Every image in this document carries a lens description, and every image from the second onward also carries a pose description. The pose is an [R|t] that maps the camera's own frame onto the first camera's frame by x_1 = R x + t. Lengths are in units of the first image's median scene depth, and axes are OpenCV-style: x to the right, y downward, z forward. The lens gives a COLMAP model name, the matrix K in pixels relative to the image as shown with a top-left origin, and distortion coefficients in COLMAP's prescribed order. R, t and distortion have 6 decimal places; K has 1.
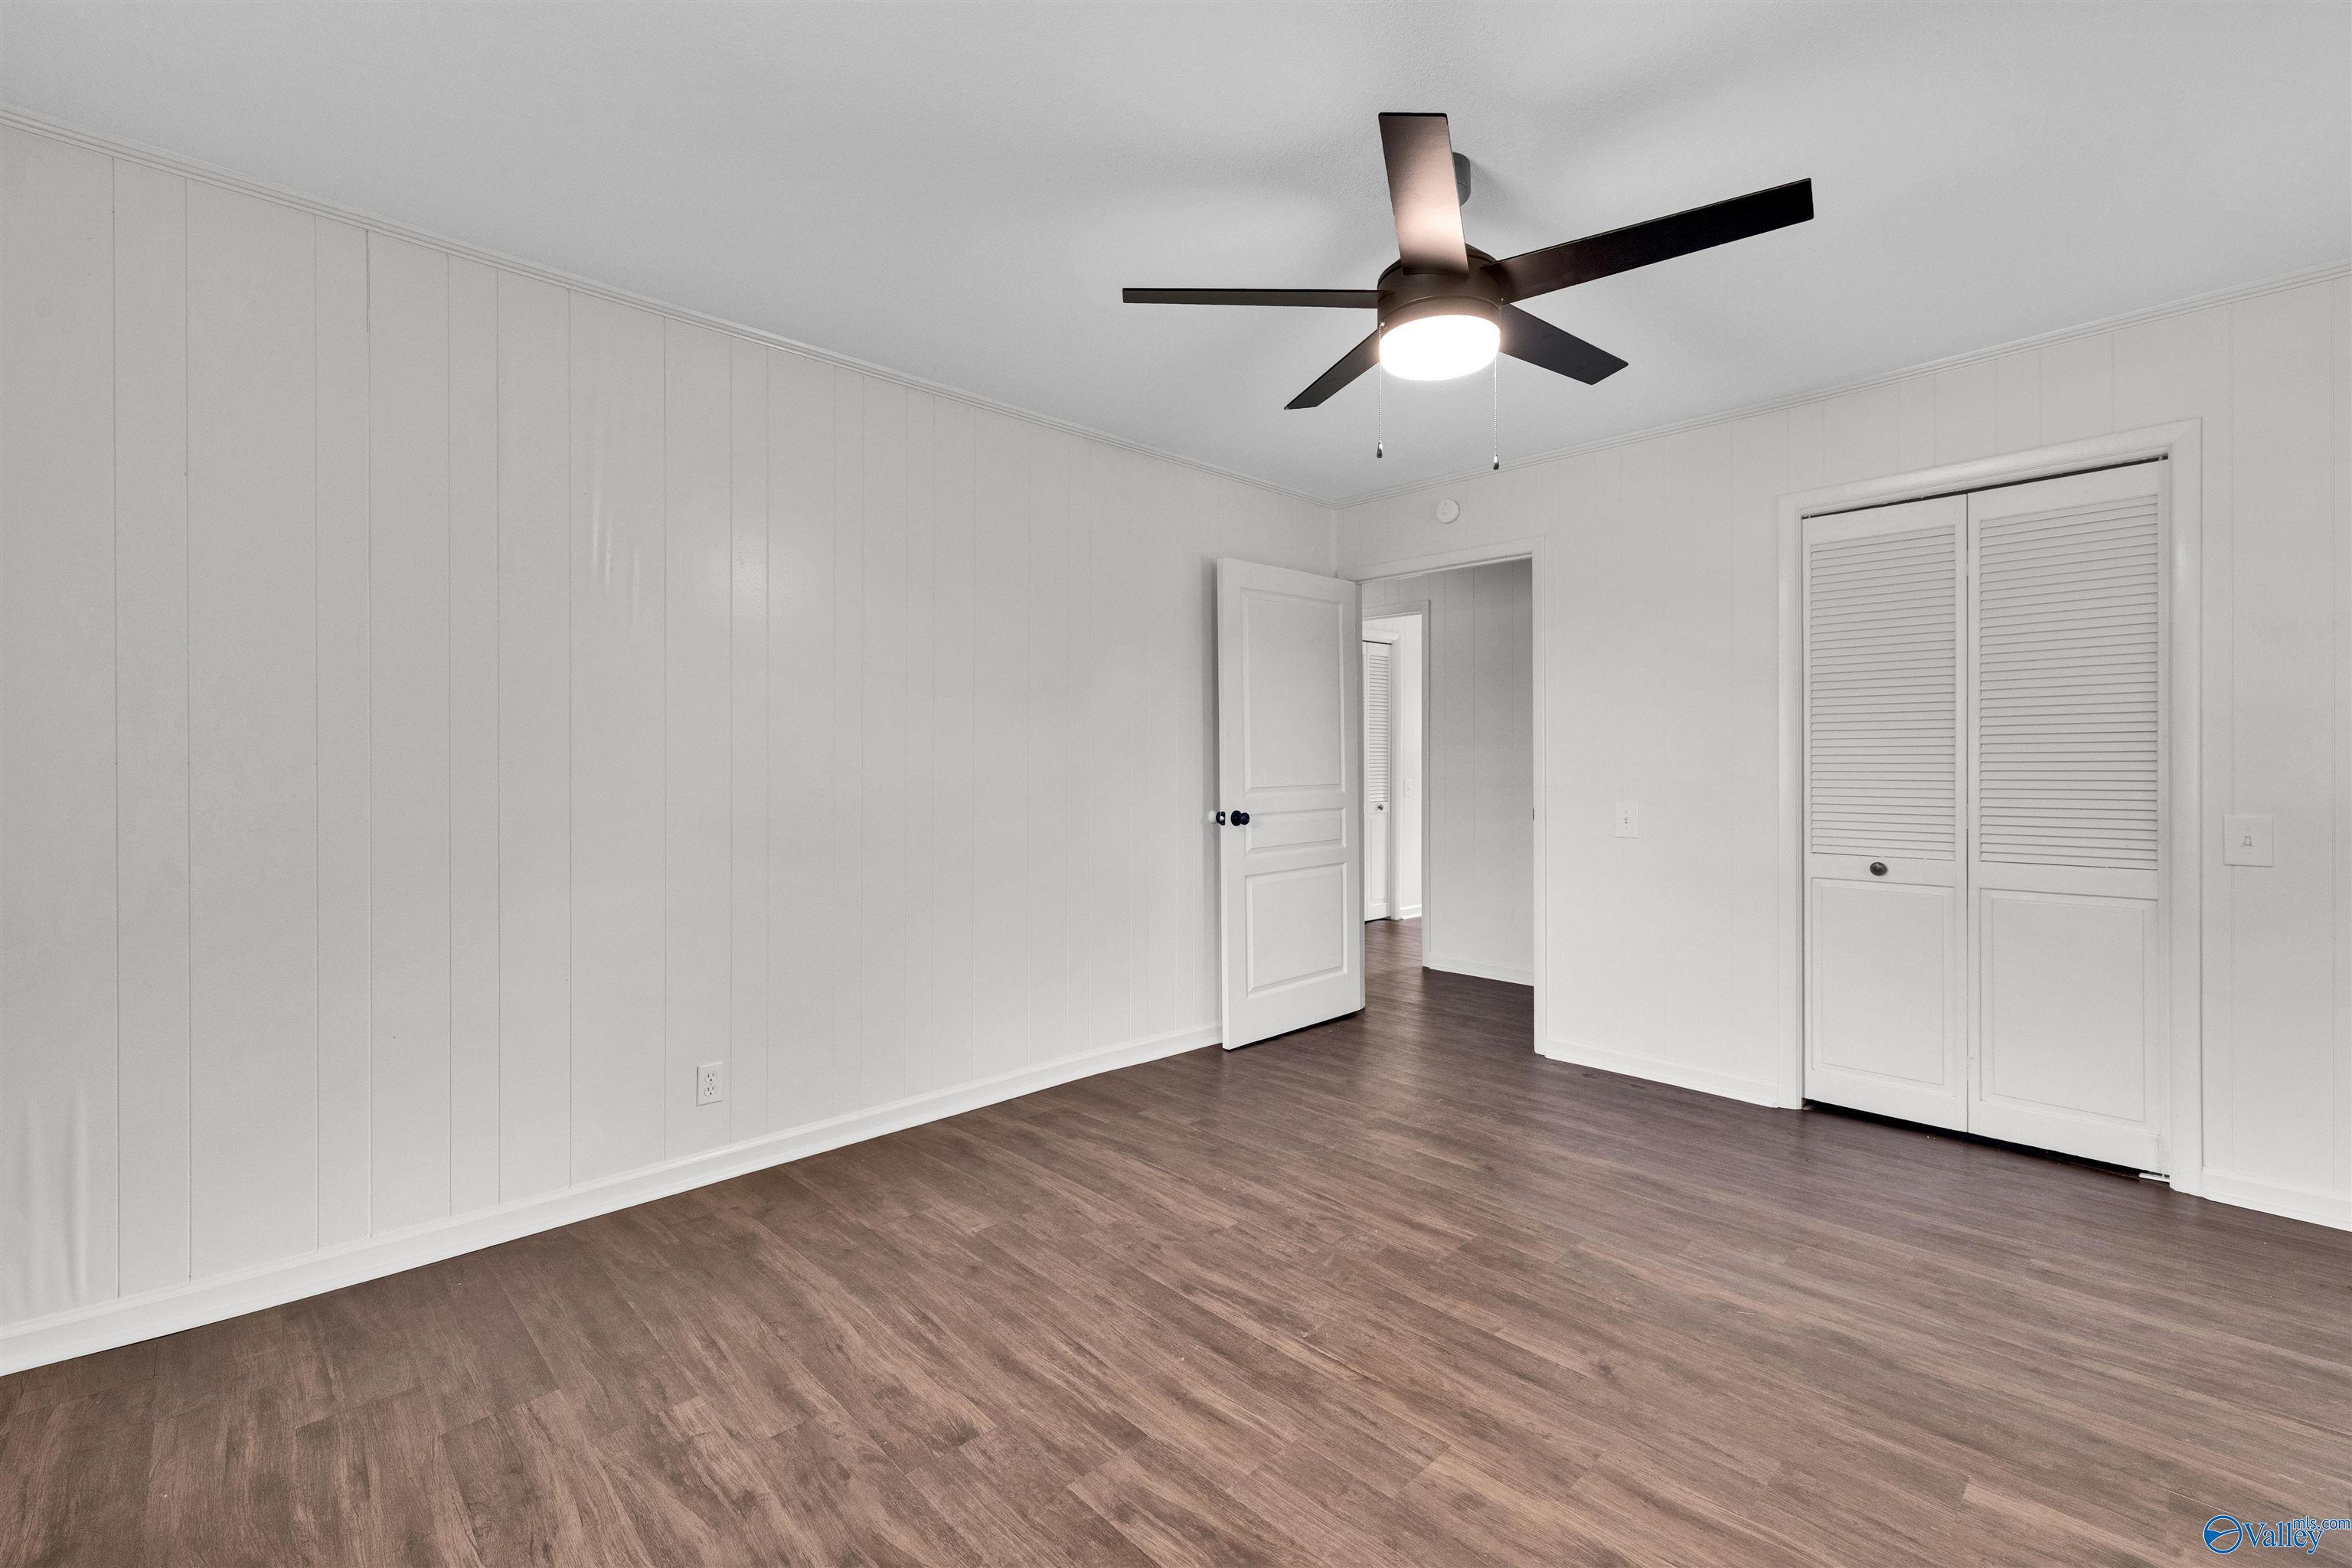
lens RADIAL K [[1006.4, 0, 1159.8], [0, 1006.4, 776.8], [0, 0, 1]] dist [-0.001880, -0.000103]
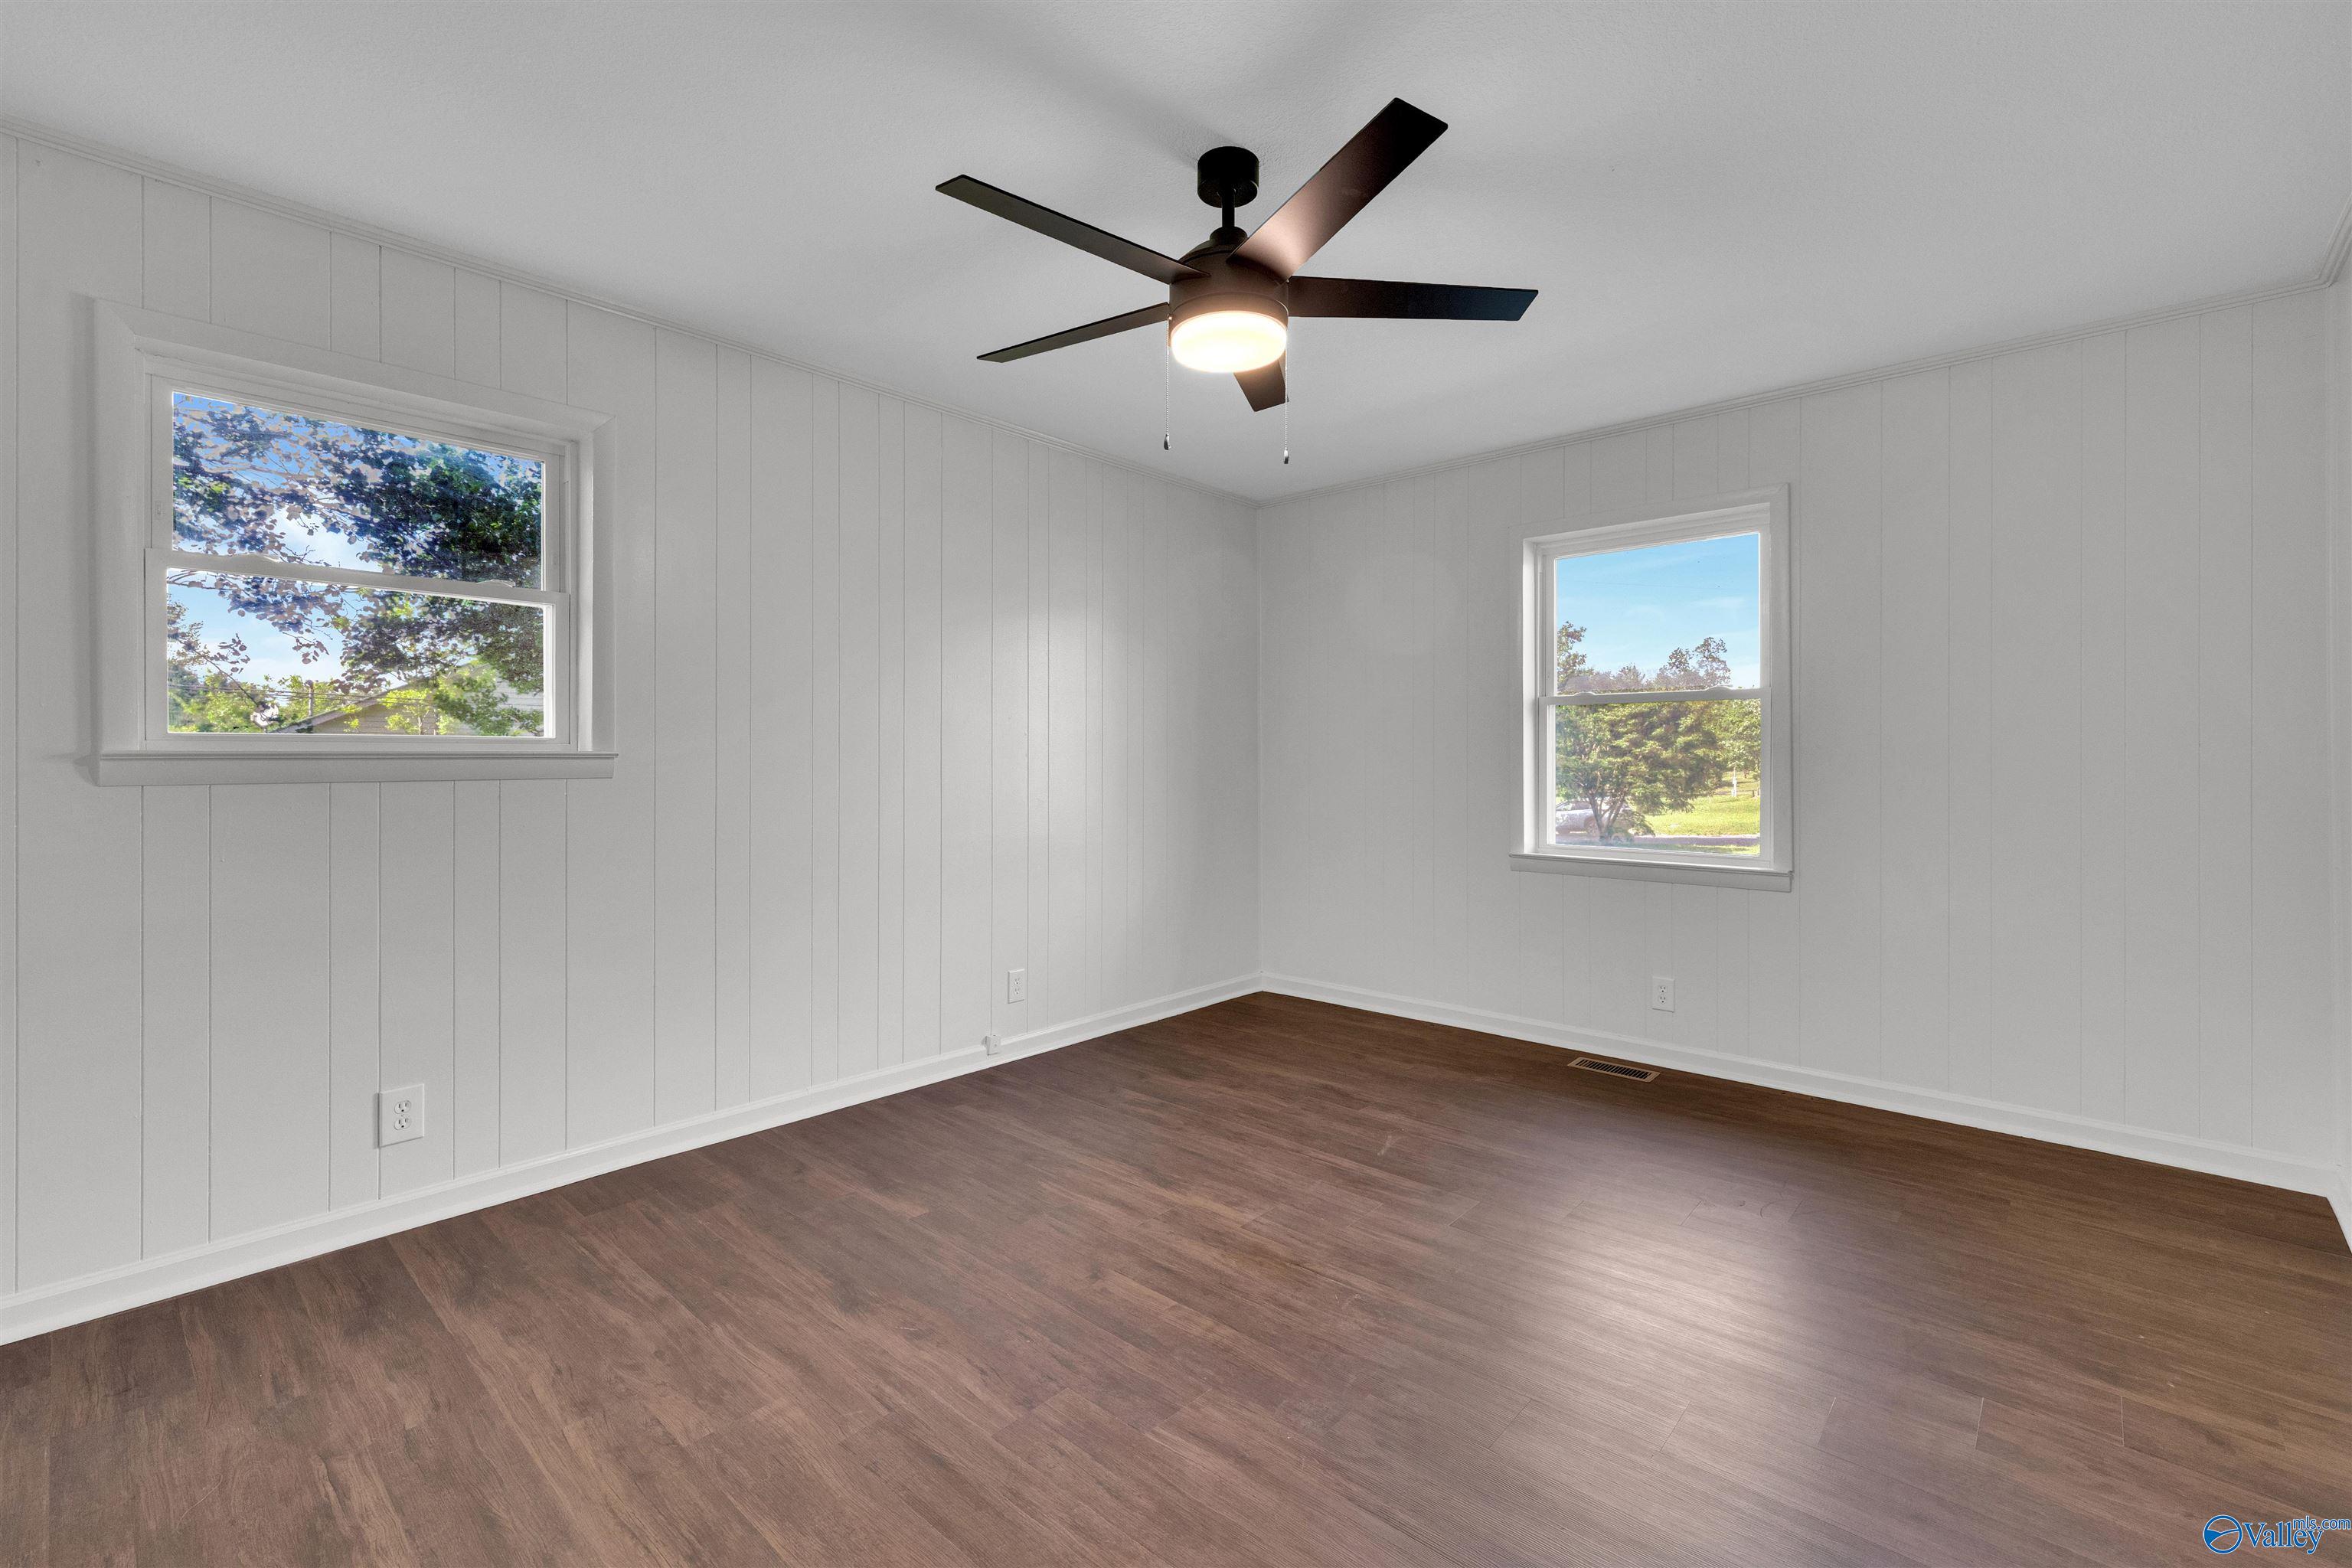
lens RADIAL K [[1006.4, 0, 1159.8], [0, 1006.4, 776.8], [0, 0, 1]] dist [-0.001880, -0.000103]
pose [[-0.996987, 0.003978, -0.077463, 0.436688], [0.001406, 0.999447, 0.033235, -0.023729], [0.077552, 0.033026, -0.996441, 2.051500]]
